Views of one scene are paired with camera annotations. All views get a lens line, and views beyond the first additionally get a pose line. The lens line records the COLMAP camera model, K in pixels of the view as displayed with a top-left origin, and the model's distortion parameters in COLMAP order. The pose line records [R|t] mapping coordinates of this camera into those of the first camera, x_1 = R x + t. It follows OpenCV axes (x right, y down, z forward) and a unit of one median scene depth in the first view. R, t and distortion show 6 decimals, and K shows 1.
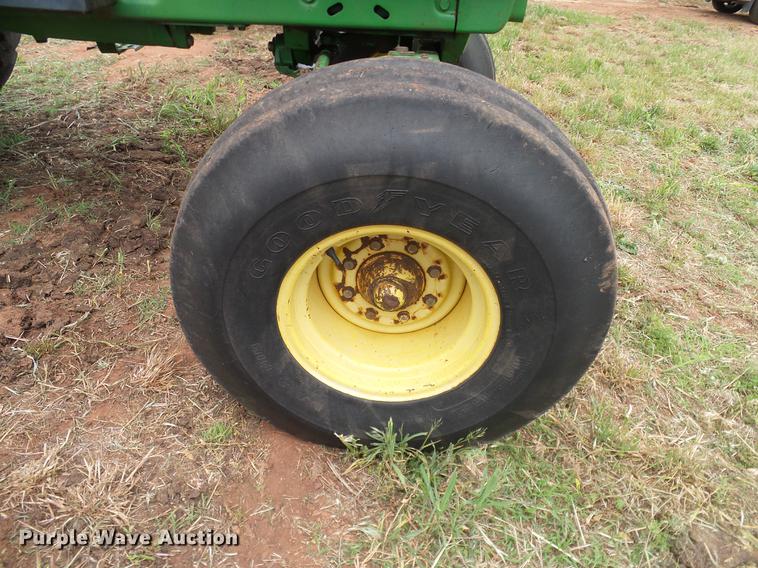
lens RADIAL K [[518.4, 0, 379.0], [0, 518.4, 284.0], [0, 0, 1]] dist [0.001888, 0.000462]
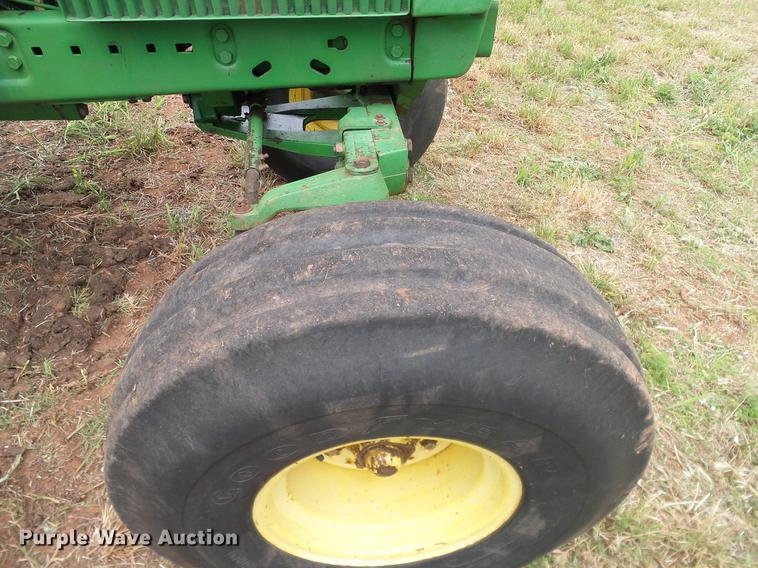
lens RADIAL K [[518.4, 0, 379.0], [0, 518.4, 284.0], [0, 0, 1]] dist [0.001888, 0.000462]
pose [[0.988299, -0.132701, 0.075206, -0.010051], [0.122859, 0.984761, 0.123095, -0.275658], [-0.090395, -0.112415, 0.989541, 0.154387]]
